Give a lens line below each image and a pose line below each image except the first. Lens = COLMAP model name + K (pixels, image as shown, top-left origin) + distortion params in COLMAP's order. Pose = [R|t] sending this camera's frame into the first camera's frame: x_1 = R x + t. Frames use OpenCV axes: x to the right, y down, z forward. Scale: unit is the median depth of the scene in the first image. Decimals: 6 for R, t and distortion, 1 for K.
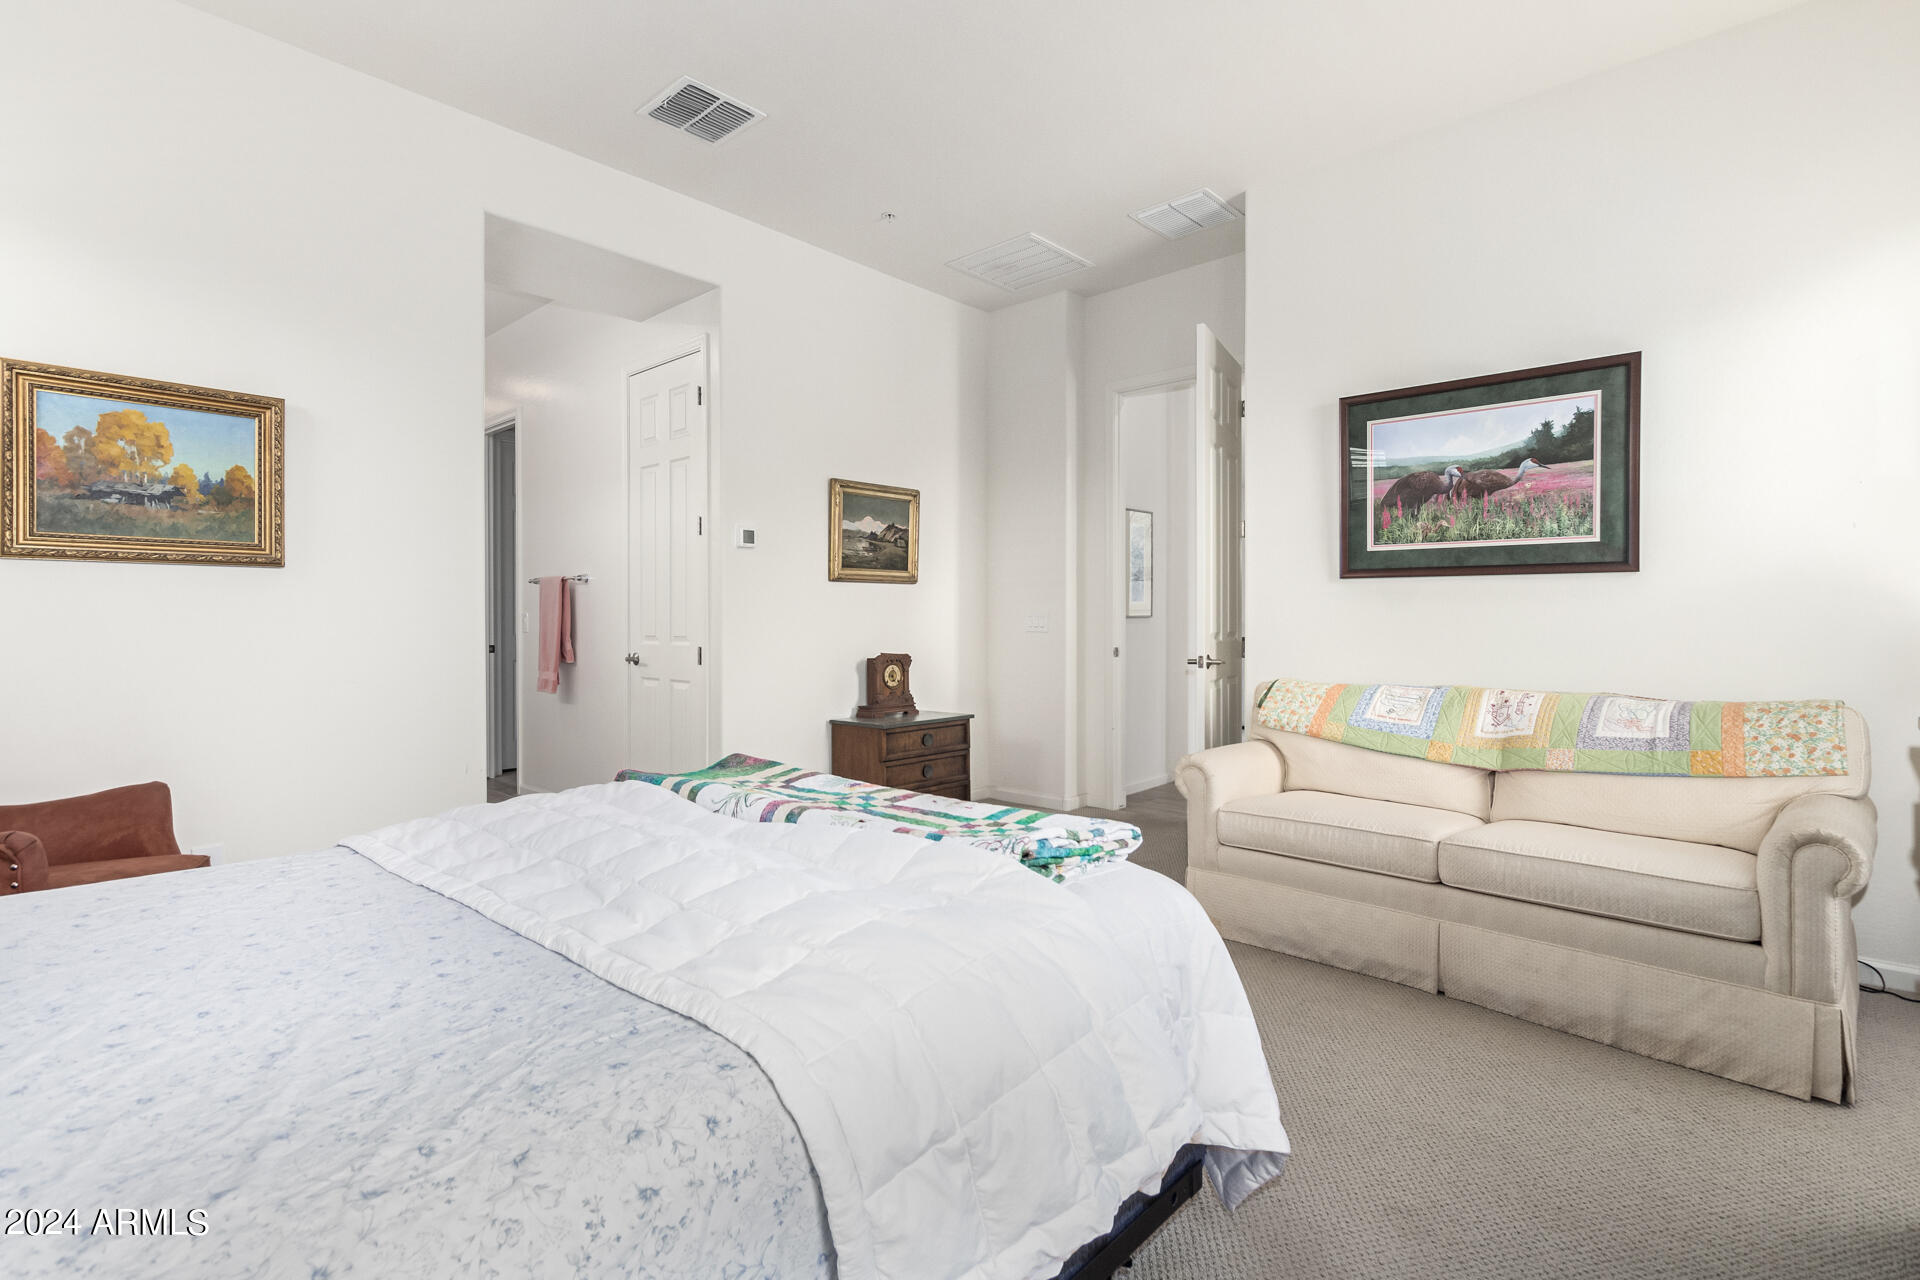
lens RADIAL K [[903.6, 0, 964.5], [0, 903.6, 635.6], [0, 0, 1]] dist [0.002442, -0.000235]
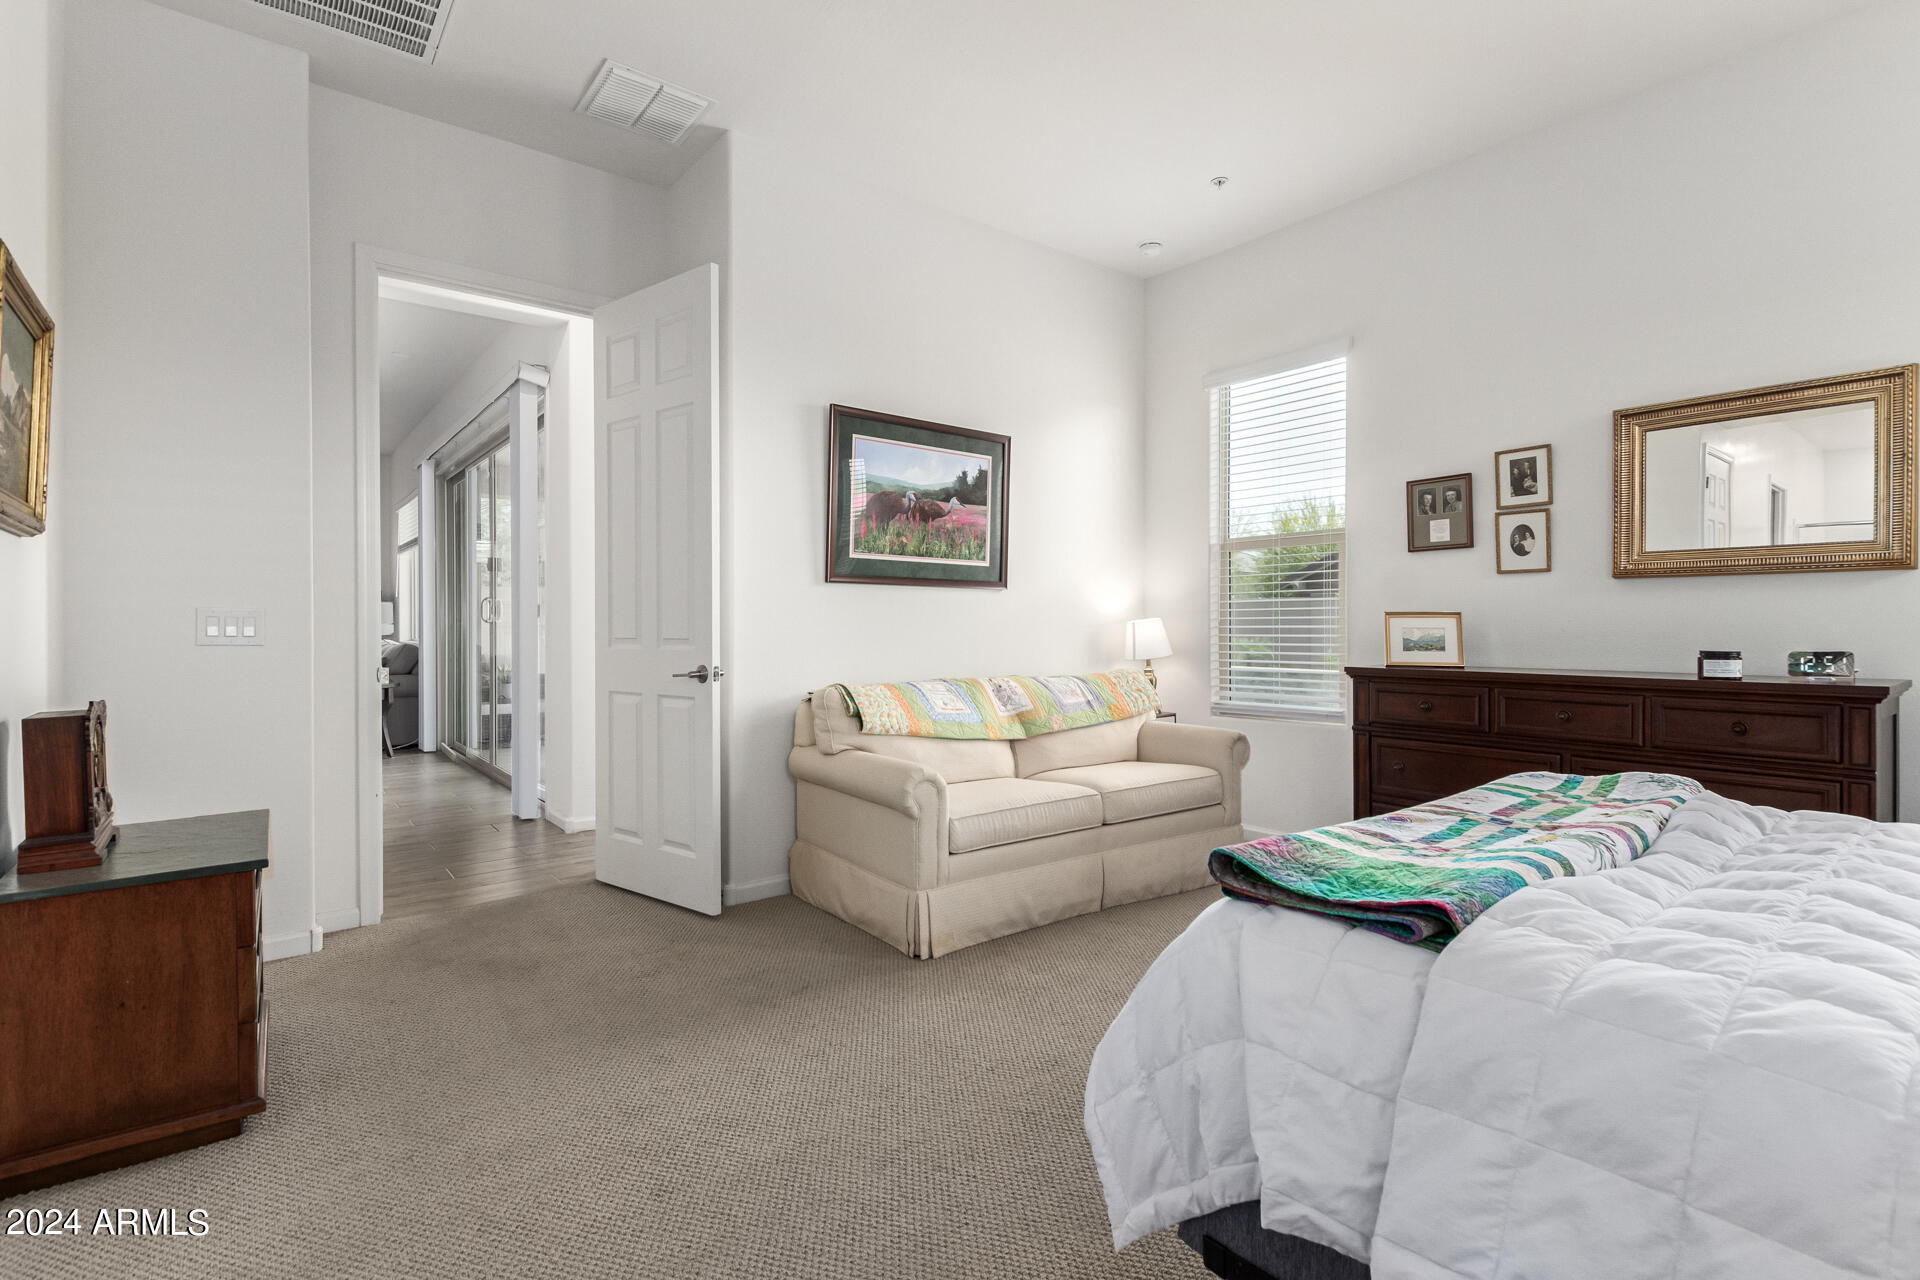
lens RADIAL K [[903.6, 0, 964.5], [0, 903.6, 635.6], [0, 0, 1]] dist [0.002442, -0.000235]
pose [[0.151652, -0.011531, 0.988367, -0.631837], [0.017871, 0.999800, 0.008923, -0.011249], [-0.988272, 0.016310, 0.151828, 0.792697]]
